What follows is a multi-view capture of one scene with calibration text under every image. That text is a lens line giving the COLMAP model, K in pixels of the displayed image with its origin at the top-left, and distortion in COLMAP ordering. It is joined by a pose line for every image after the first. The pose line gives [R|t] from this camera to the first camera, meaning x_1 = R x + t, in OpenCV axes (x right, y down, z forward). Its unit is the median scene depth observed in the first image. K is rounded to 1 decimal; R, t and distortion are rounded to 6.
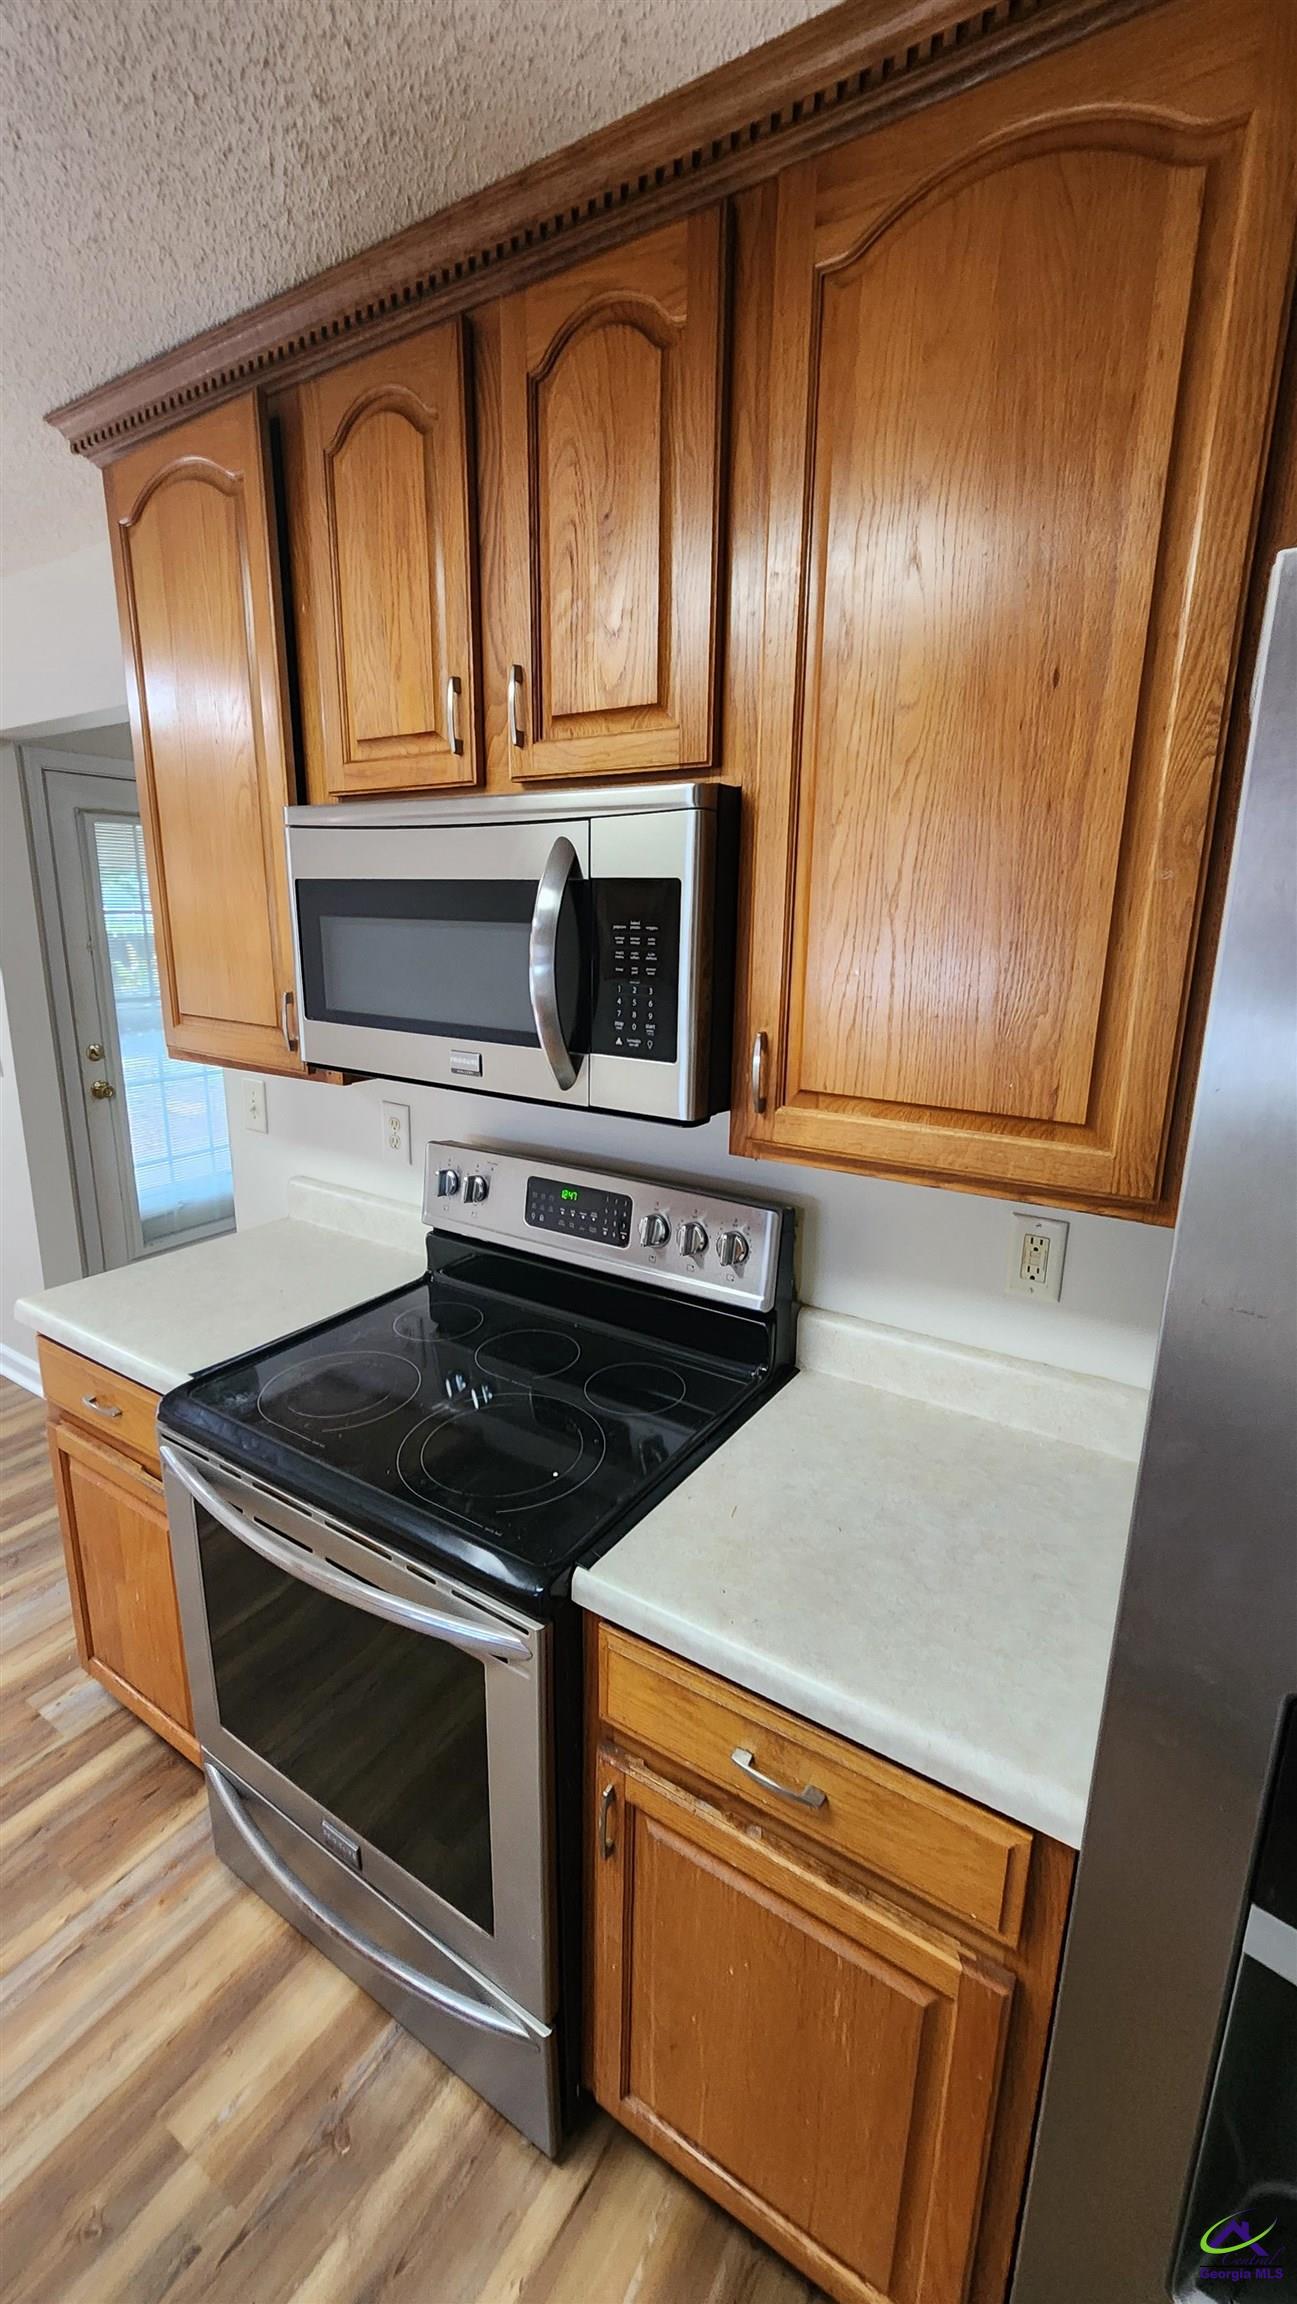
lens RADIAL K [[951.2, 0, 649.1], [0, 951.2, 1135.6], [0, 0, 1]] dist [-0.000155, -0.000905]
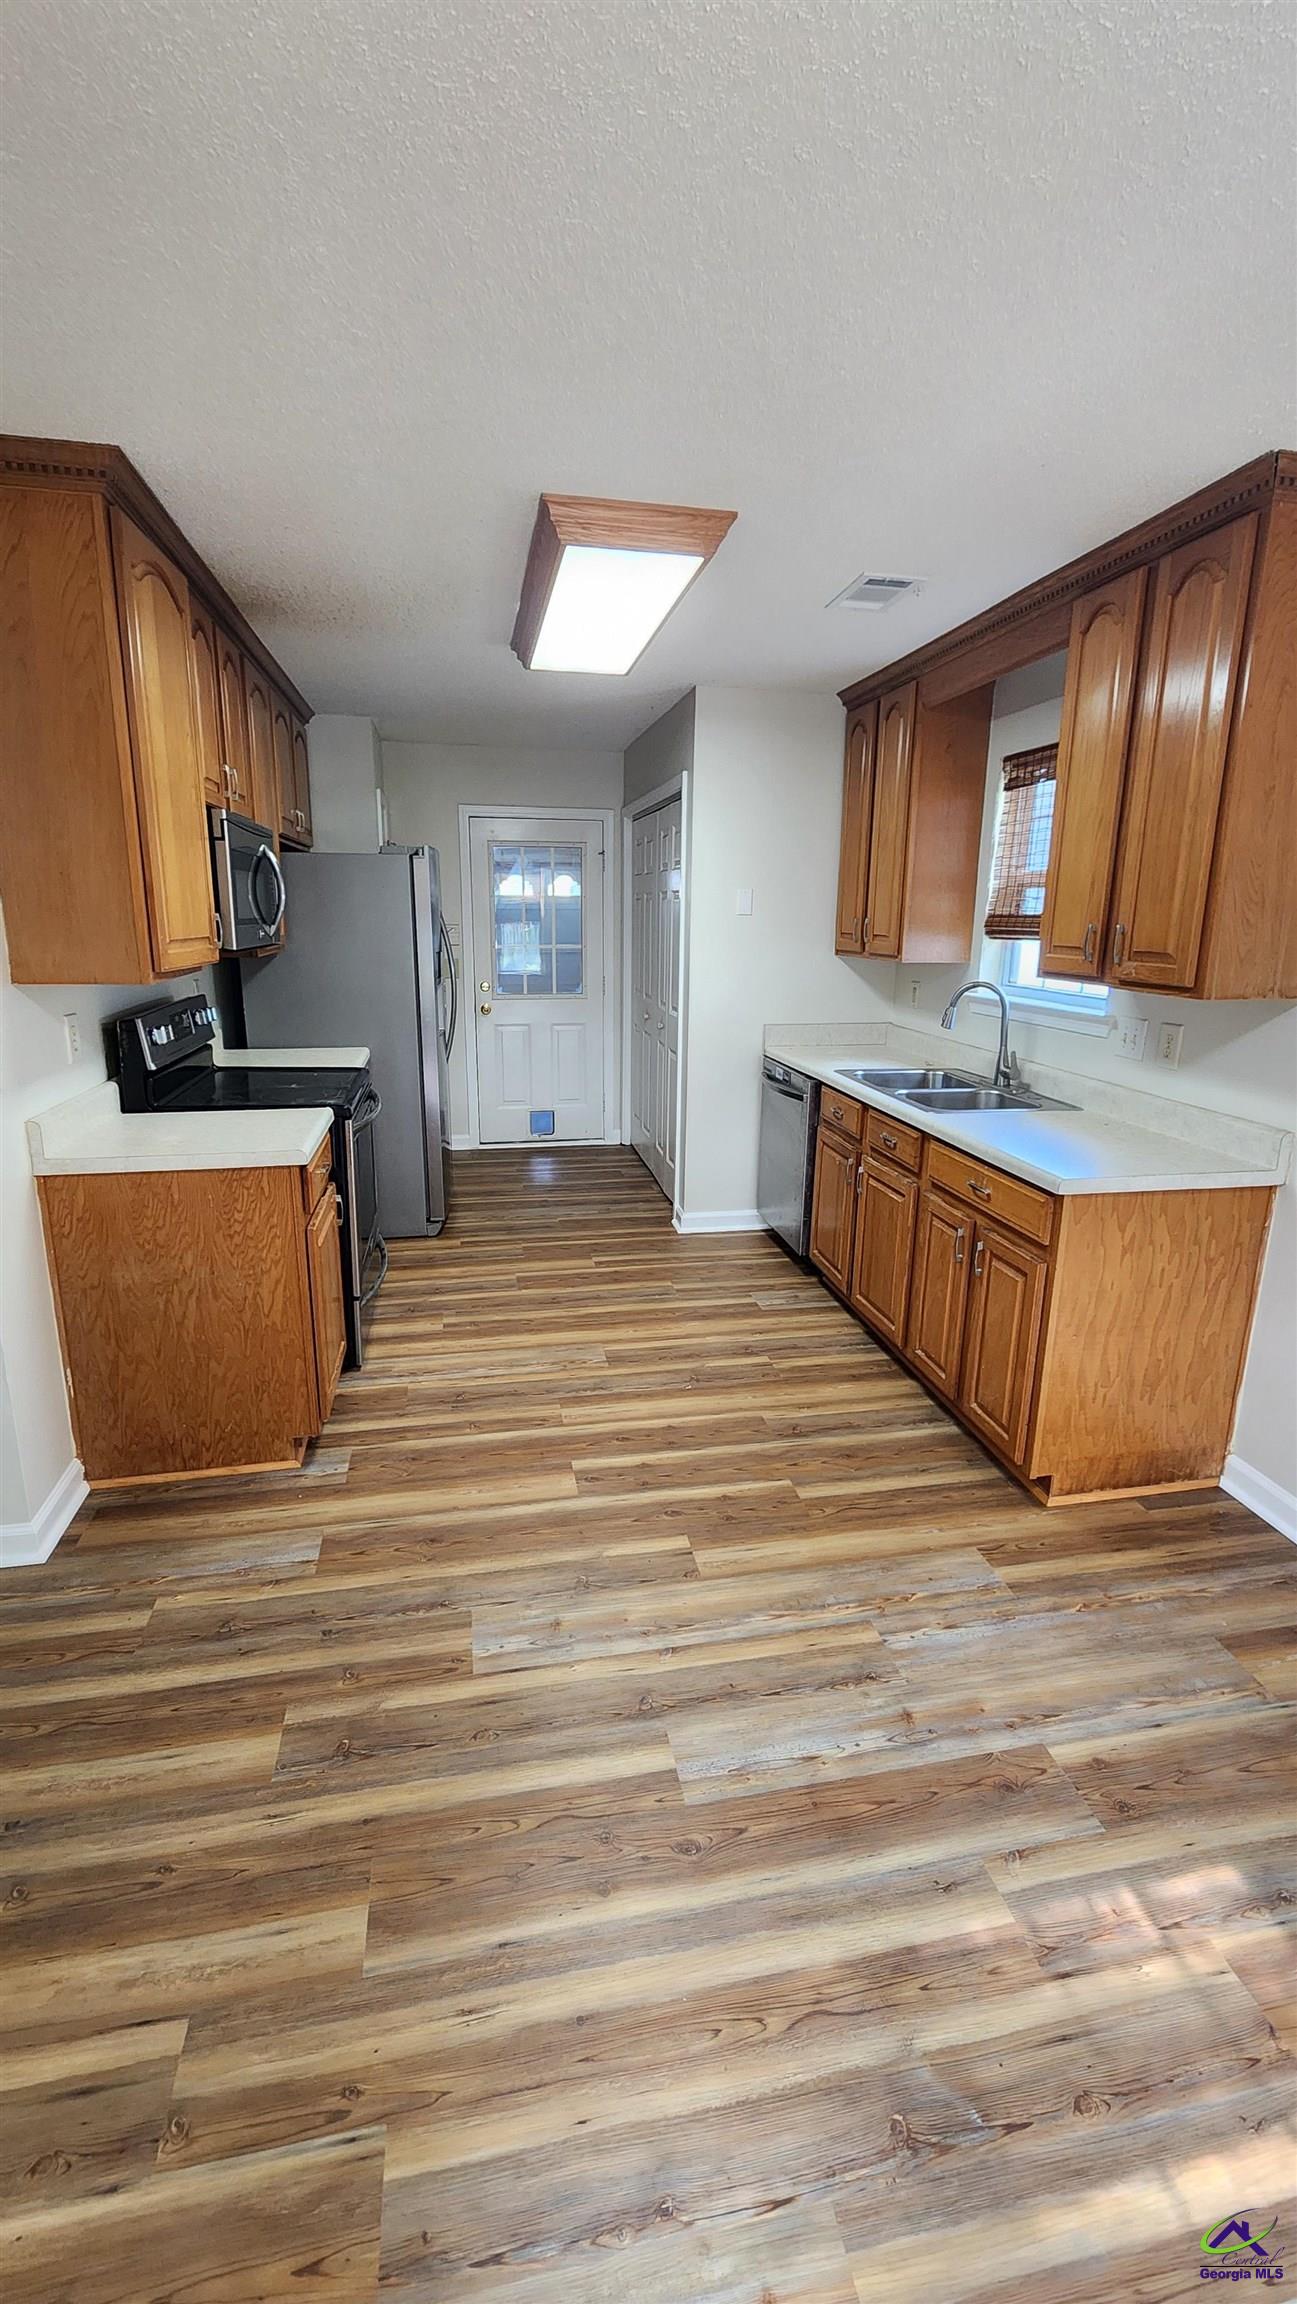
lens RADIAL K [[951.2, 0, 658.5], [0, 951.2, 1137.3], [0, 0, 1]] dist [-0.000155, -0.000905]
pose [[-0.704989, -0.189445, 0.683448, -2.257690], [0.142853, 0.905982, 0.398485, -0.365925], [-0.694682, 0.378560, -0.611644, 1.701402]]
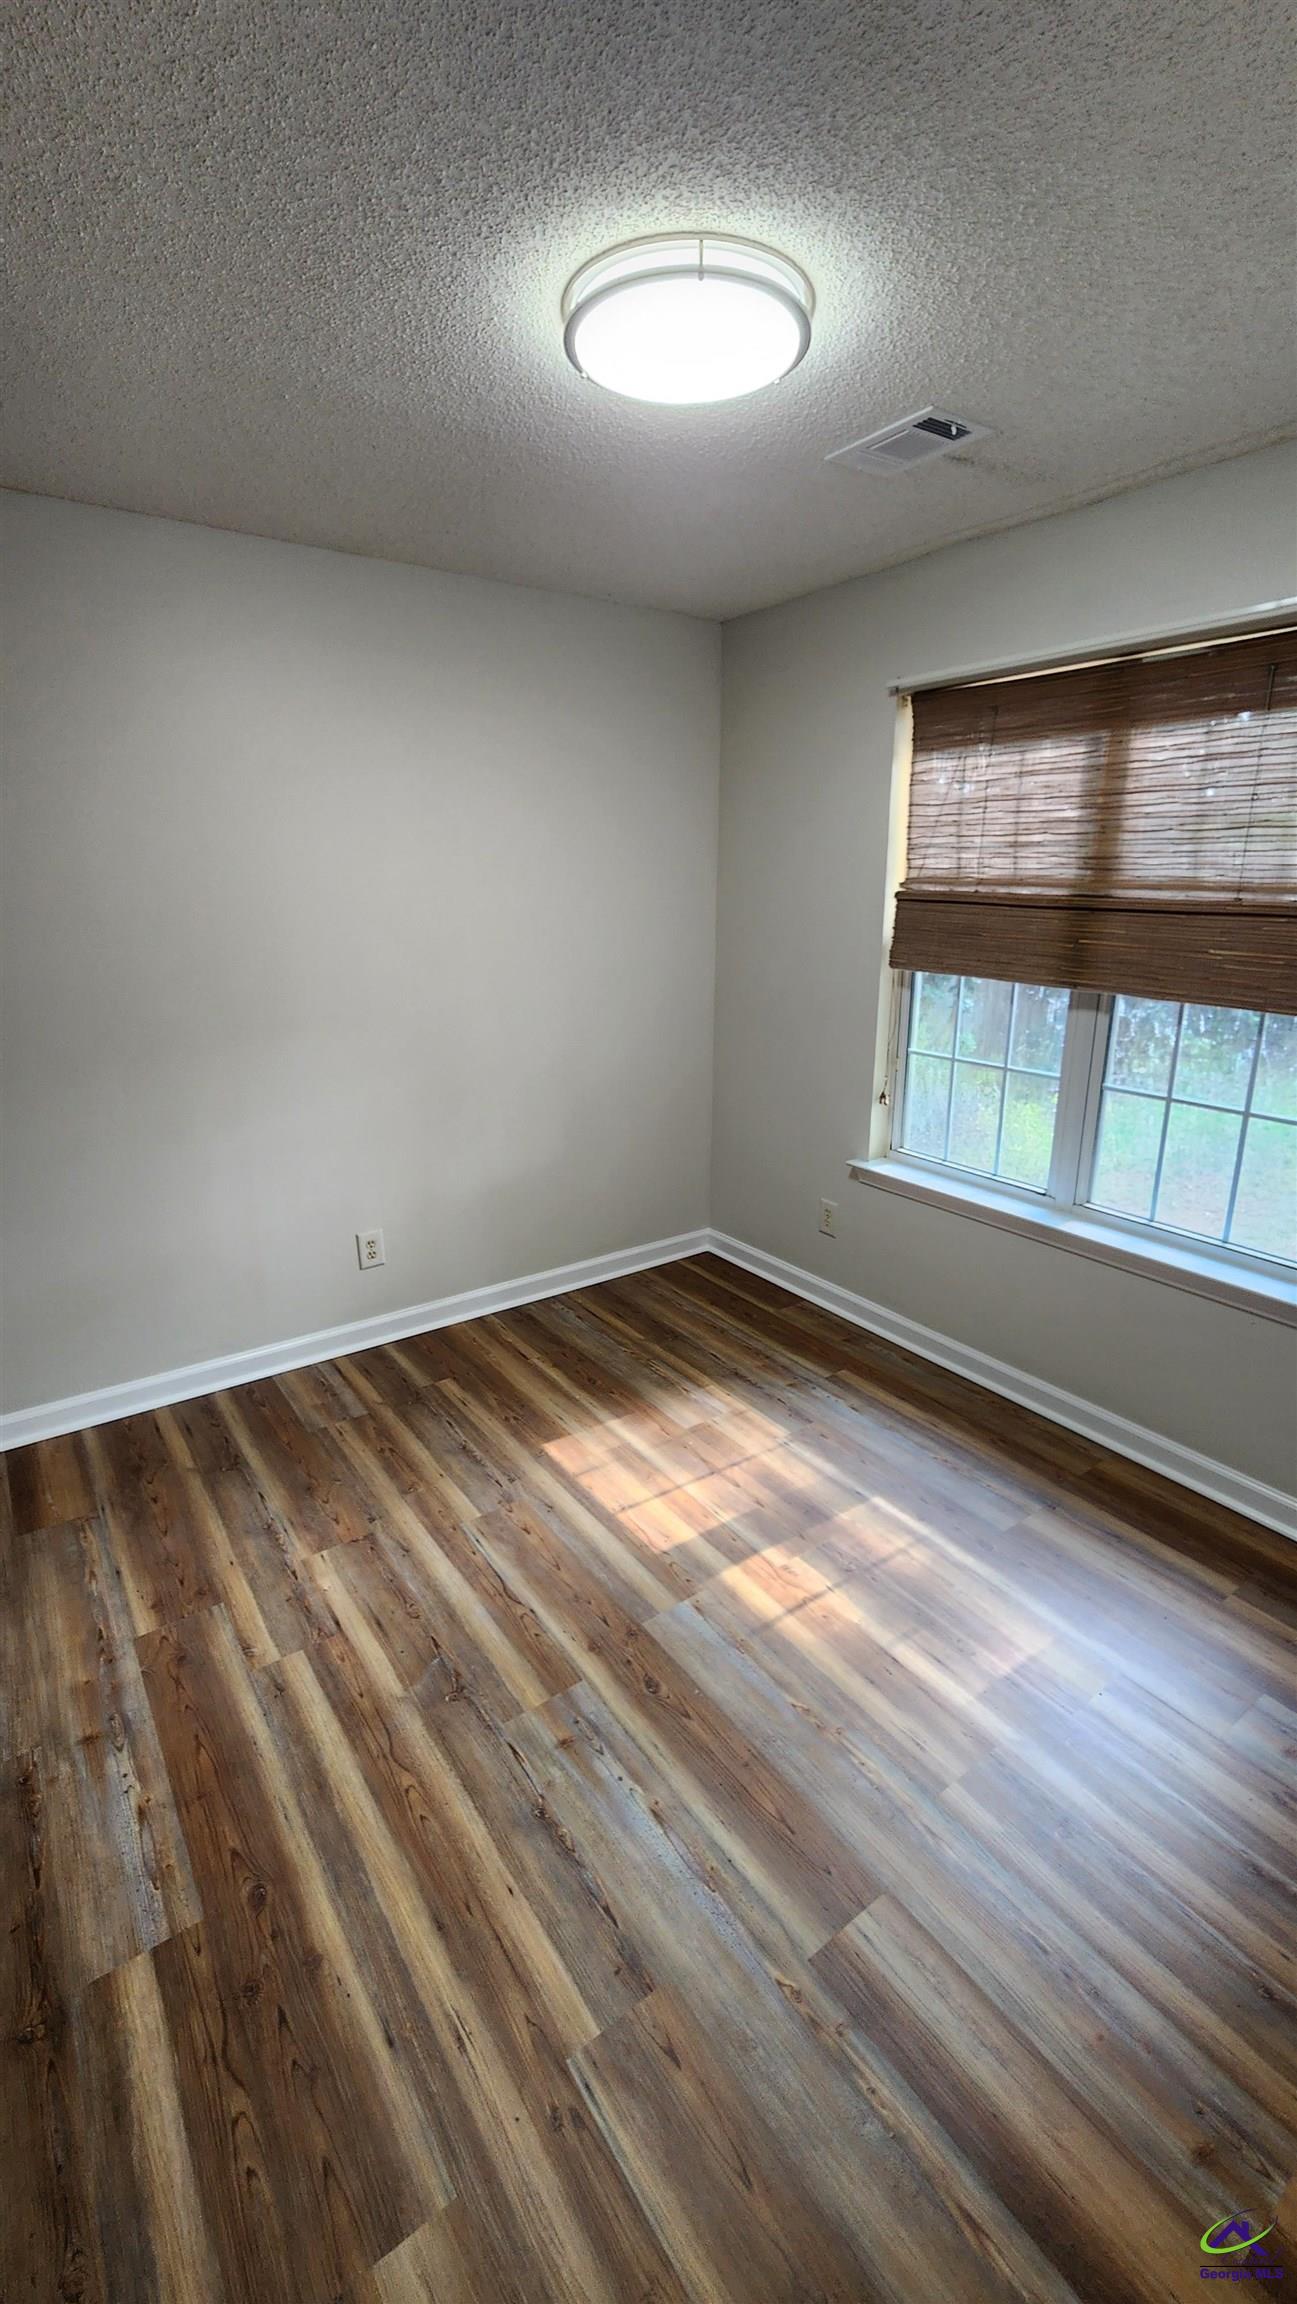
lens RADIAL K [[951.2, 0, 639.9], [0, 951.2, 1136.7], [0, 0, 1]] dist [-0.000155, -0.000905]
pose [[-0.368829, 0.230905, -0.900360, -1.172907], [-0.224830, 0.917726, 0.327460, -0.378646], [0.901896, 0.323205, -0.286570, 1.721542]]
